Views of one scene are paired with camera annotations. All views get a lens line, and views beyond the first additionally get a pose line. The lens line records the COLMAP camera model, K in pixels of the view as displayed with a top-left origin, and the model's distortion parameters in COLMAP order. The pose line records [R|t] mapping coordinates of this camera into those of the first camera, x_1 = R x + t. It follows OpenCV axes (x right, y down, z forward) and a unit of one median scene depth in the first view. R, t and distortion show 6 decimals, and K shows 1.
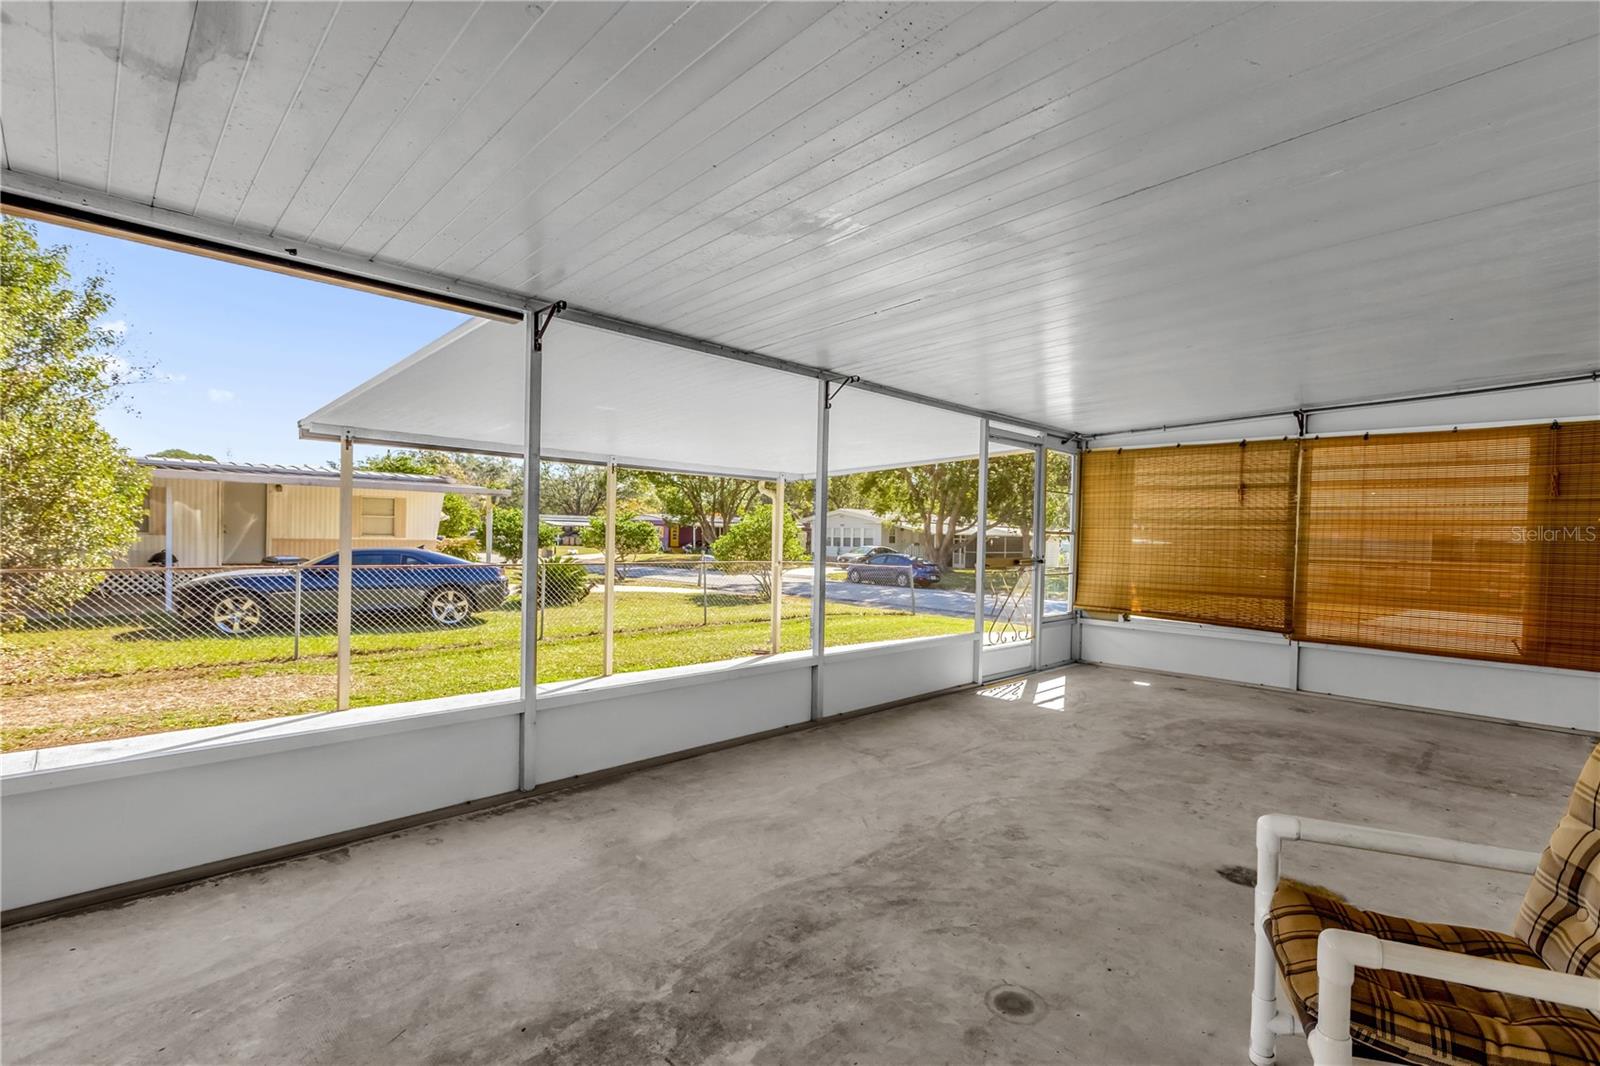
lens RADIAL K [[712.9, 0, 799.7], [0, 712.9, 537.9], [0, 0, 1]] dist [0.000881, 0.000150]
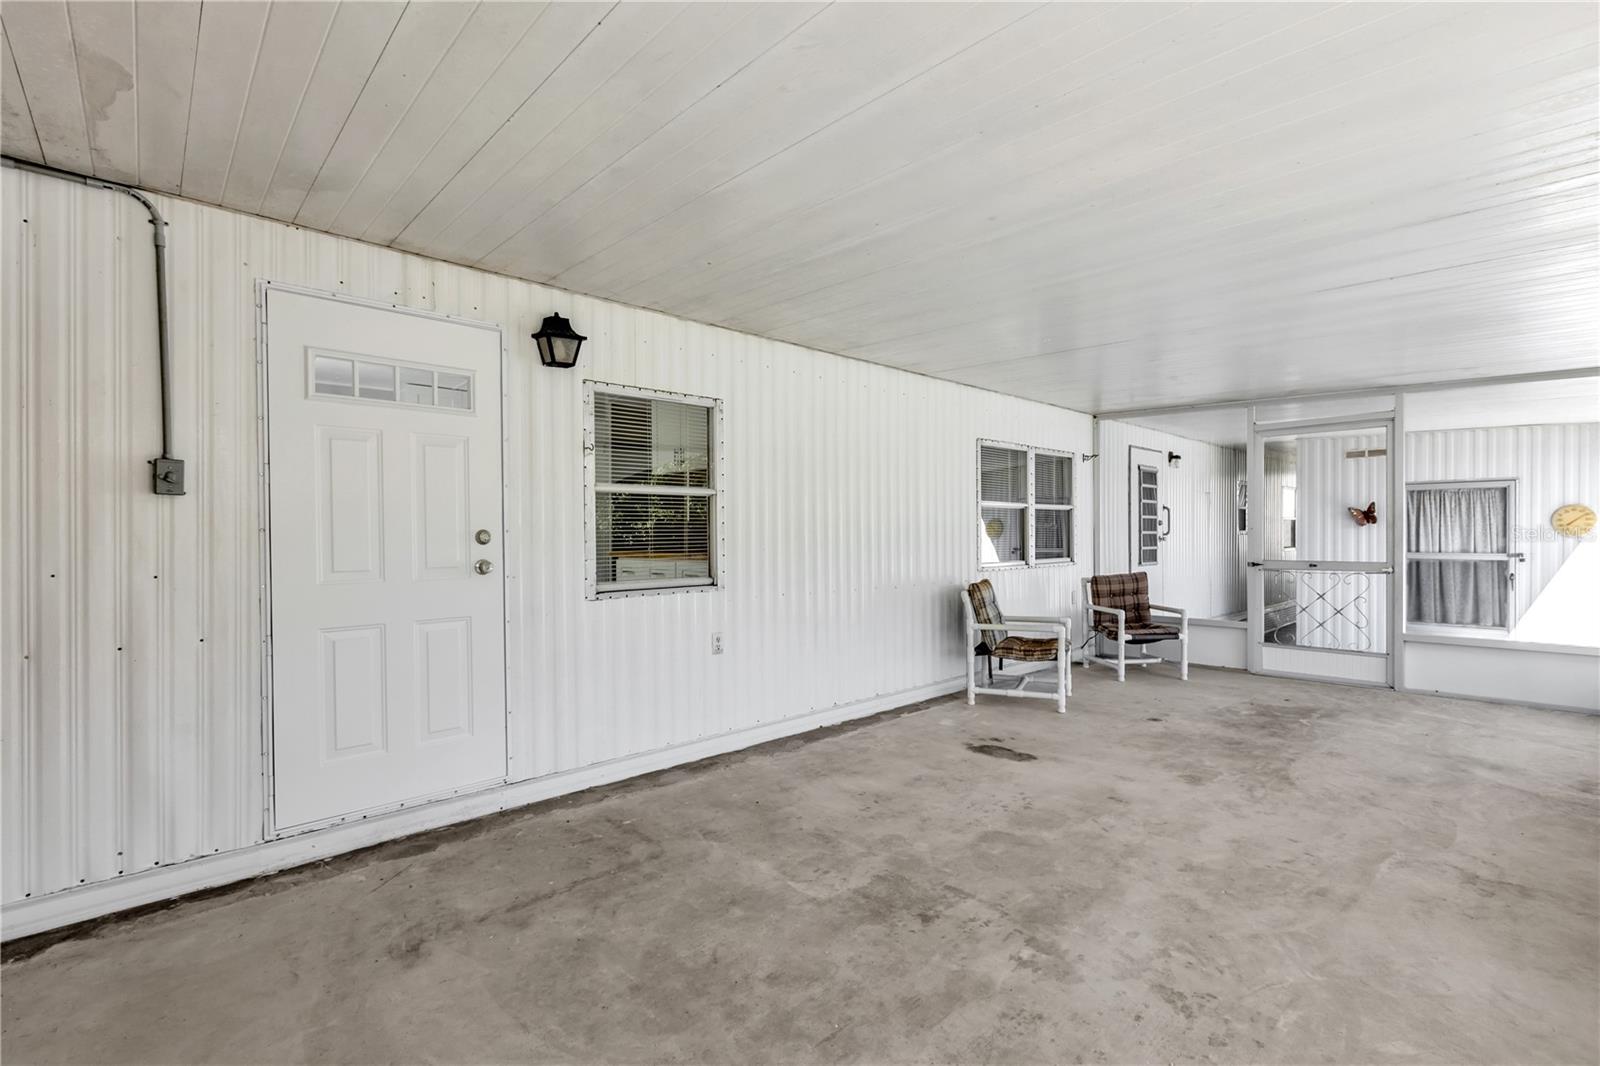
lens RADIAL K [[712.9, 0, 799.2], [0, 712.9, 533.4], [0, 0, 1]] dist [0.000881, 0.000150]
pose [[-0.999676, -0.014407, 0.020995, 0.778734], [-0.014340, 0.999892, 0.003313, 0.011101], [-0.021040, 0.003011, -0.999774, 1.828731]]
